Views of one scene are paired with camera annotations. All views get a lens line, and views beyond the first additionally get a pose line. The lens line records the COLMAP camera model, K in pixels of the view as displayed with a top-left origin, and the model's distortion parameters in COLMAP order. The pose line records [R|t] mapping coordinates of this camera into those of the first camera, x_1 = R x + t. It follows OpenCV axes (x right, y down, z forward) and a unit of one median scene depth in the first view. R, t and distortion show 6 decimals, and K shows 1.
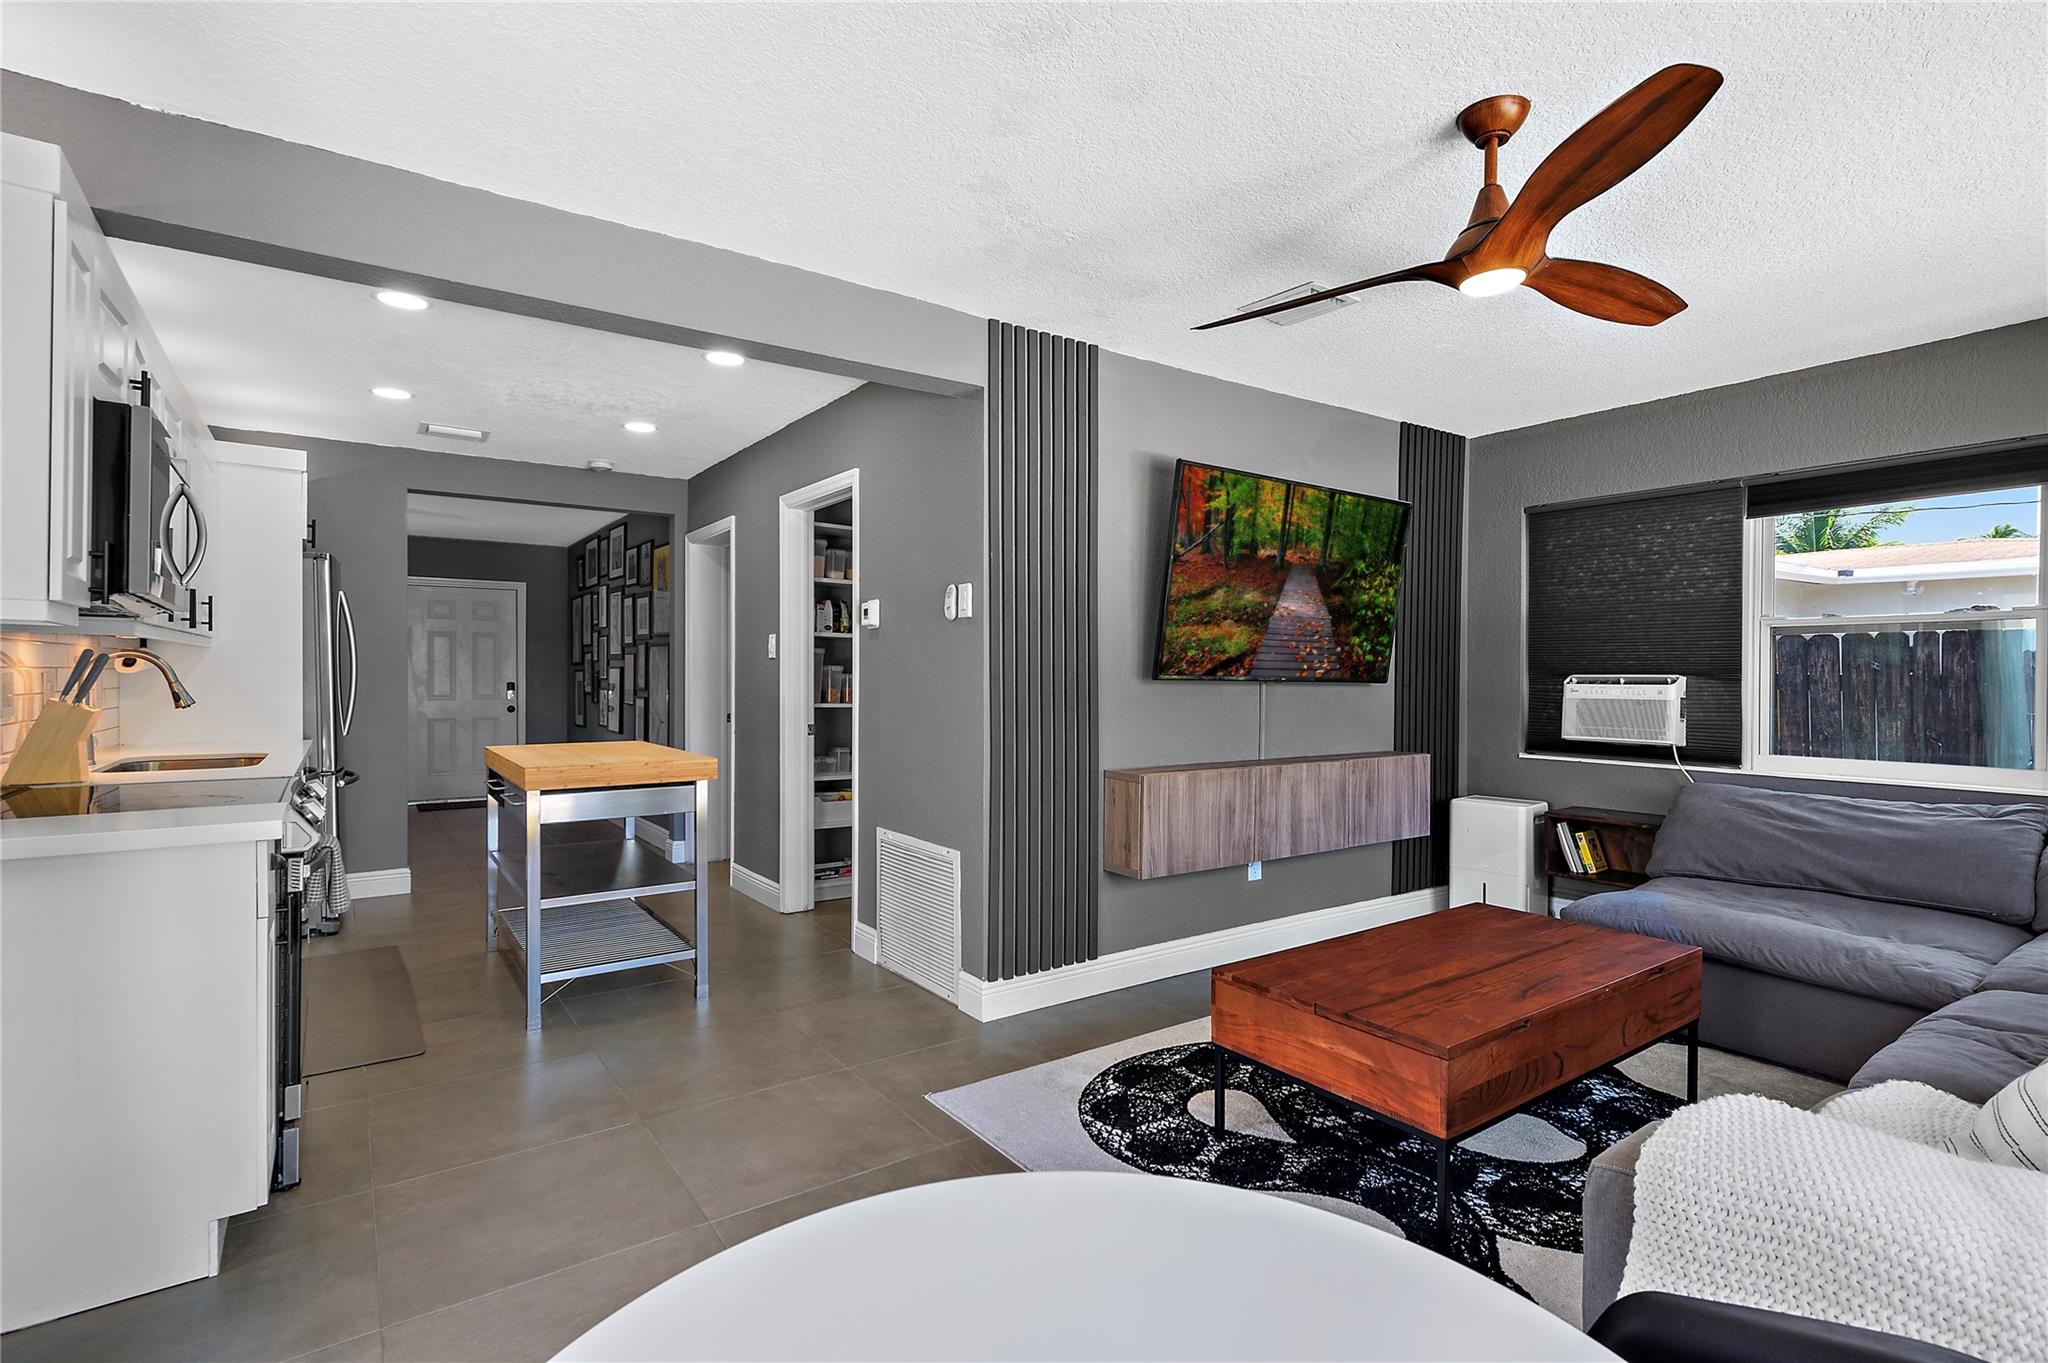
lens RADIAL K [[967.1, 0, 1032.0], [0, 967.1, 684.7], [0, 0, 1]] dist [0.026226, -0.011018]
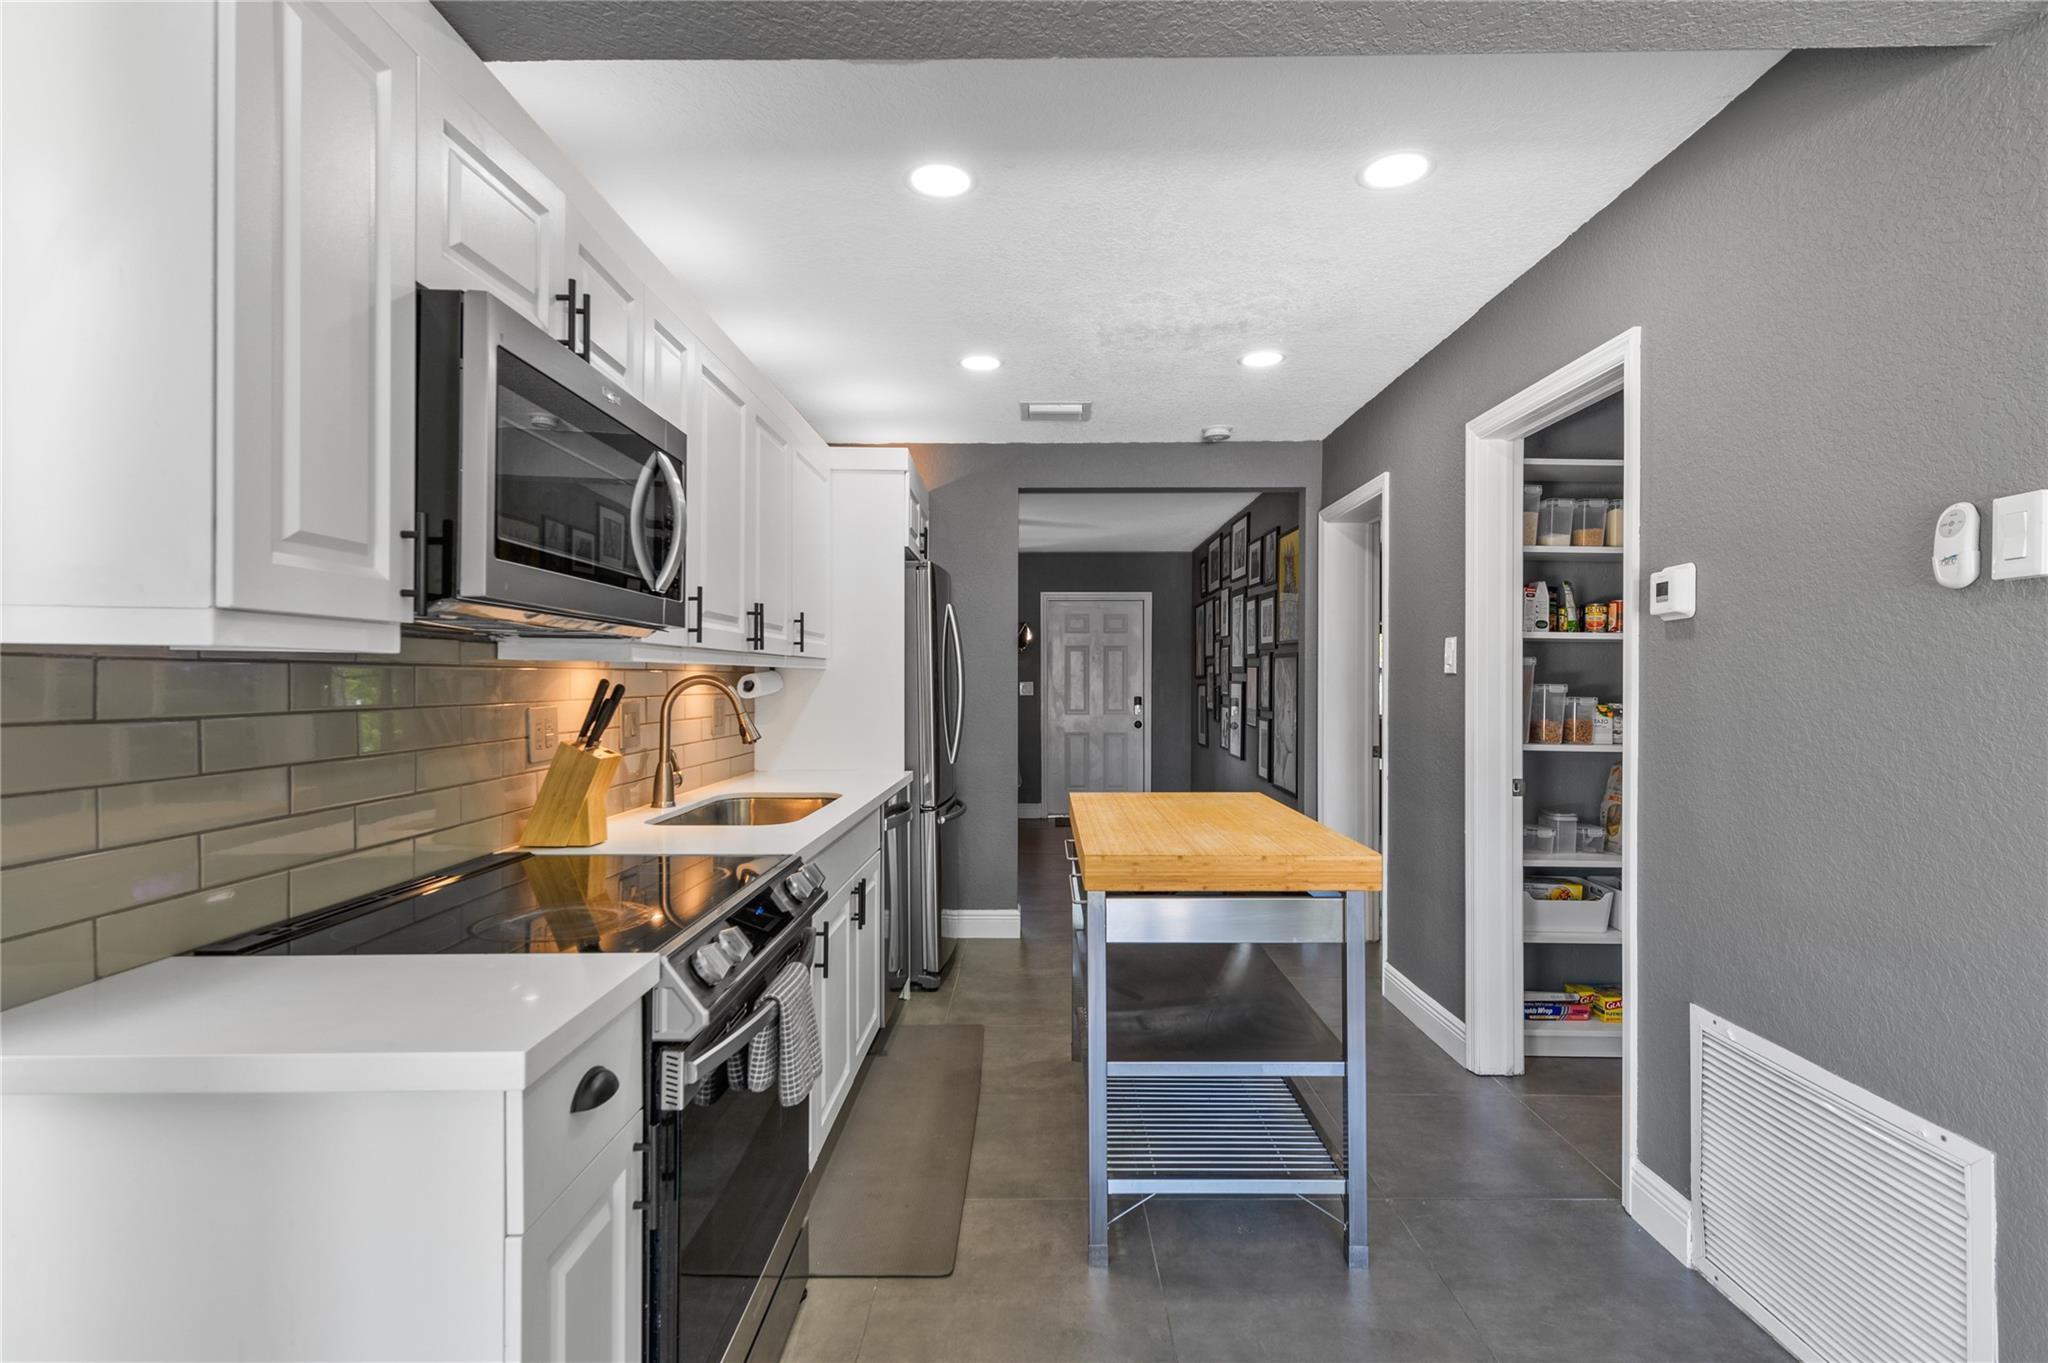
lens RADIAL K [[967.1, 0, 1032.0], [0, 967.1, 684.7], [0, 0, 1]] dist [0.026226, -0.011018]
pose [[0.811987, -0.000860, -0.583674, -0.104290], [-0.003334, 0.999976, -0.006112, -0.013640], [0.583665, 0.006909, 0.811965, 0.272774]]
